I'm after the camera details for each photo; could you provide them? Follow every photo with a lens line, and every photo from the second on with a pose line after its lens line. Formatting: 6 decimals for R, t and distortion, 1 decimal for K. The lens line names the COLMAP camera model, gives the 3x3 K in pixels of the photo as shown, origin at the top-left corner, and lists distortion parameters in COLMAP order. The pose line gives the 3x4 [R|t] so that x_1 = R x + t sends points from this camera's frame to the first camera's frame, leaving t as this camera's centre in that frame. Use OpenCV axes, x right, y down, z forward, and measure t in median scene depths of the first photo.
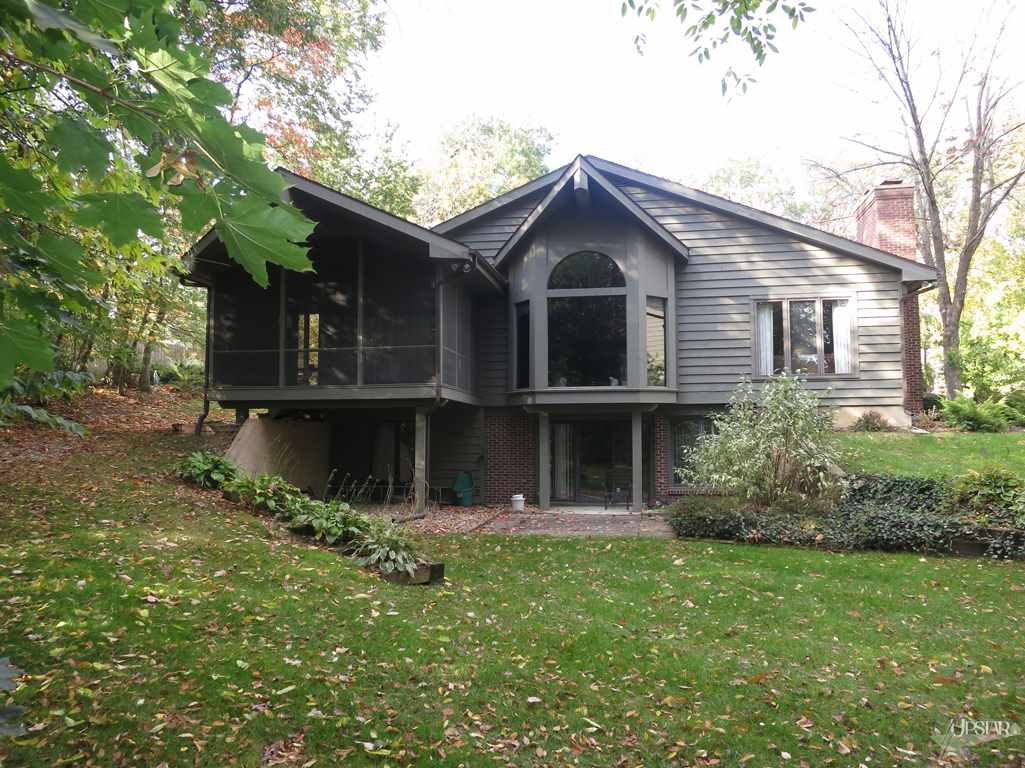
lens RADIAL K [[738.1, 0, 518.4], [0, 738.1, 381.3], [0, 0, 1]] dist [-0.052128, 0.013330]
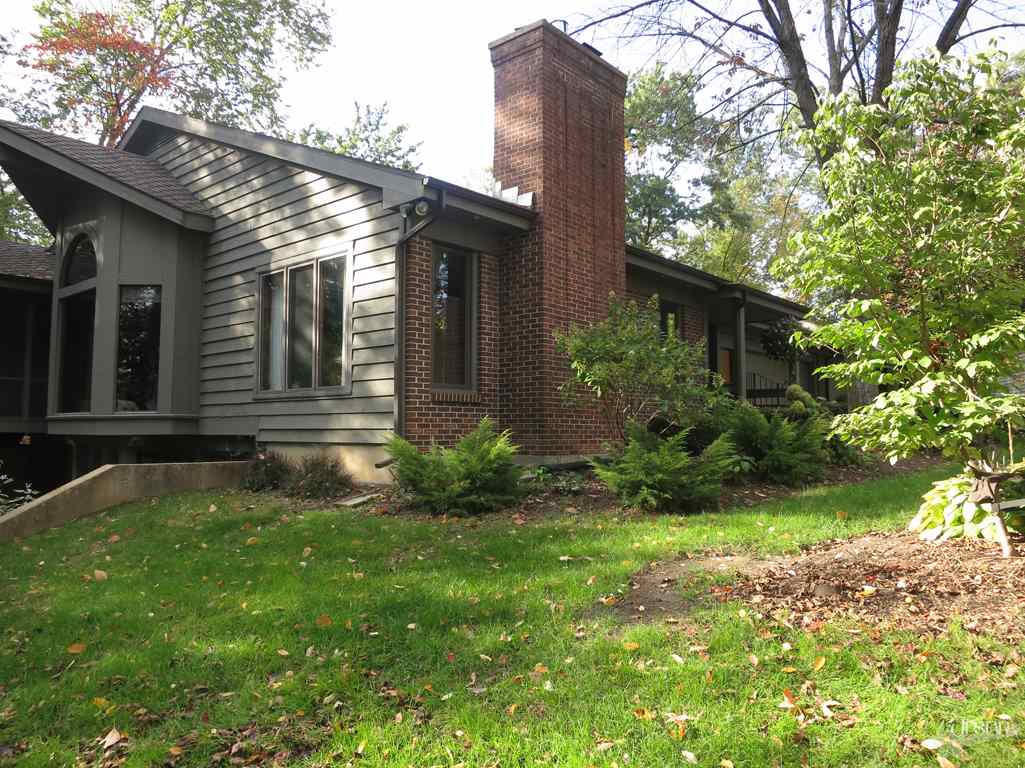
lens RADIAL K [[717.3, 0, 506.8], [0, 717.3, 383.4], [0, 0, 1]] dist [0.001514, 0.003027]
pose [[0.858856, -0.025765, -0.511569, 0.842017], [0.034041, 0.999397, 0.006815, -0.012600], [0.511085, -0.023268, 0.859215, 0.580002]]
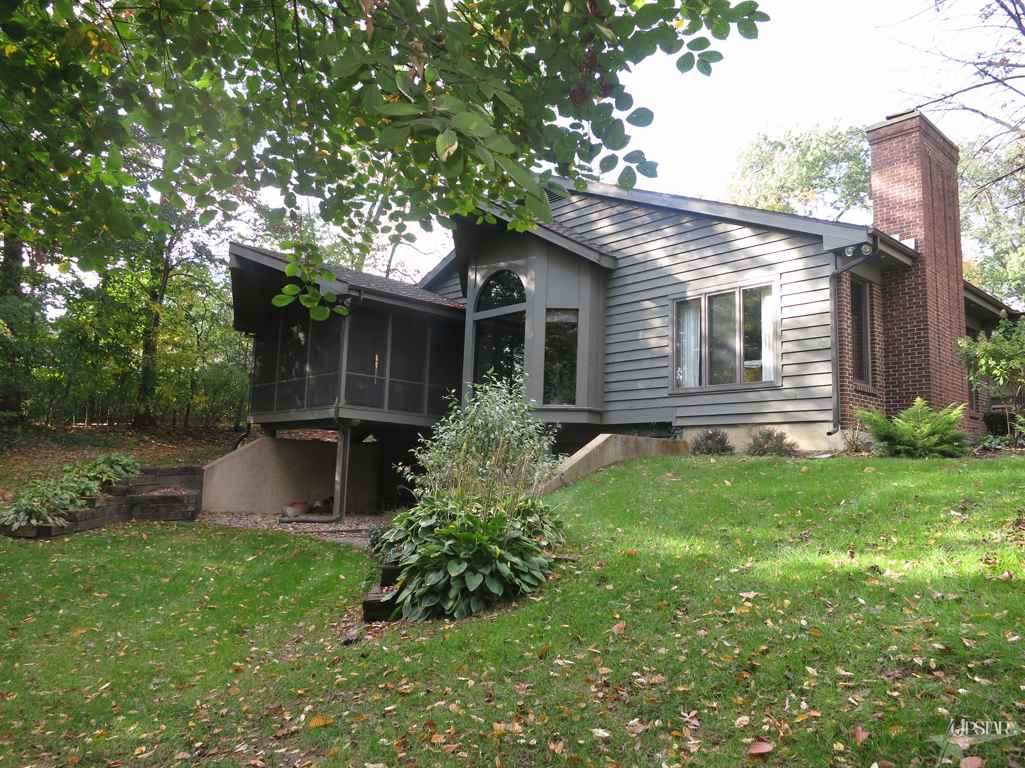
lens RADIAL K [[752.6, 0, 512.5], [0, 752.6, 384.0], [0, 0, 1]] dist [-0.004084, 0.003410]
pose [[0.796571, -0.044378, -0.602914, 0.705186], [0.005778, 0.997815, -0.065811, 0.042406], [0.604518, 0.048940, 0.795087, 0.208664]]
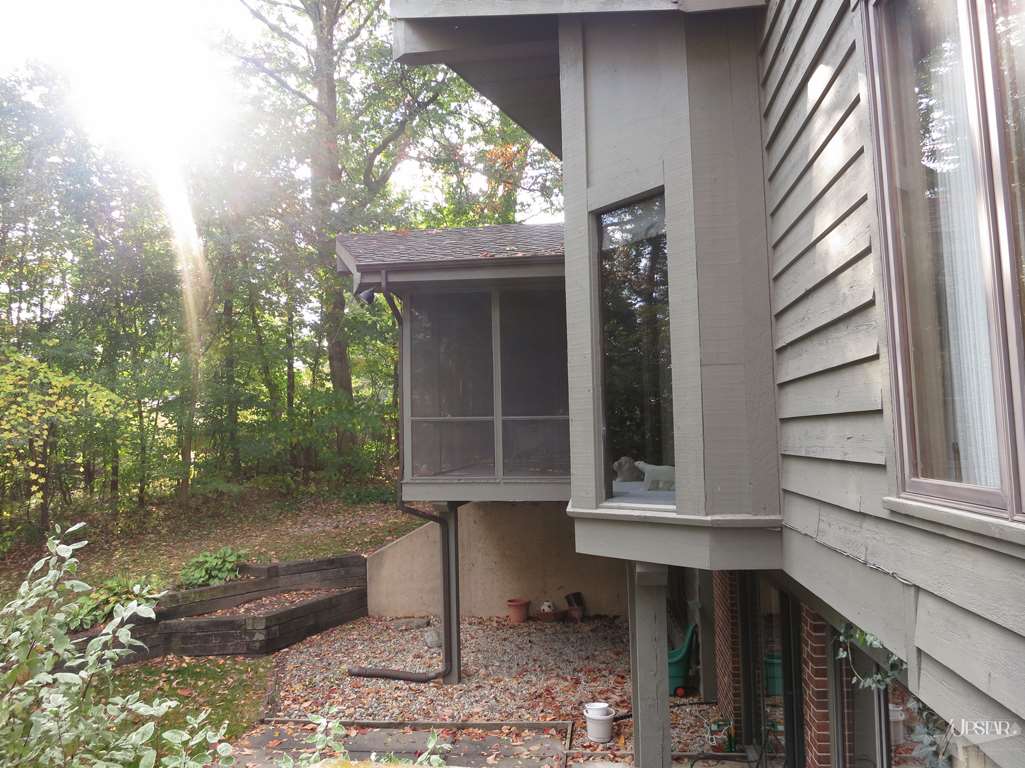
lens RADIAL K [[738.1, 0, 518.4], [0, 738.1, 381.3], [0, 0, 1]] dist [-0.052128, 0.013330]
pose [[0.061386, -0.076311, -0.995193, 0.472917], [0.094237, 0.993062, -0.070335, -0.025368], [0.993655, -0.089466, 0.068151, 0.926864]]
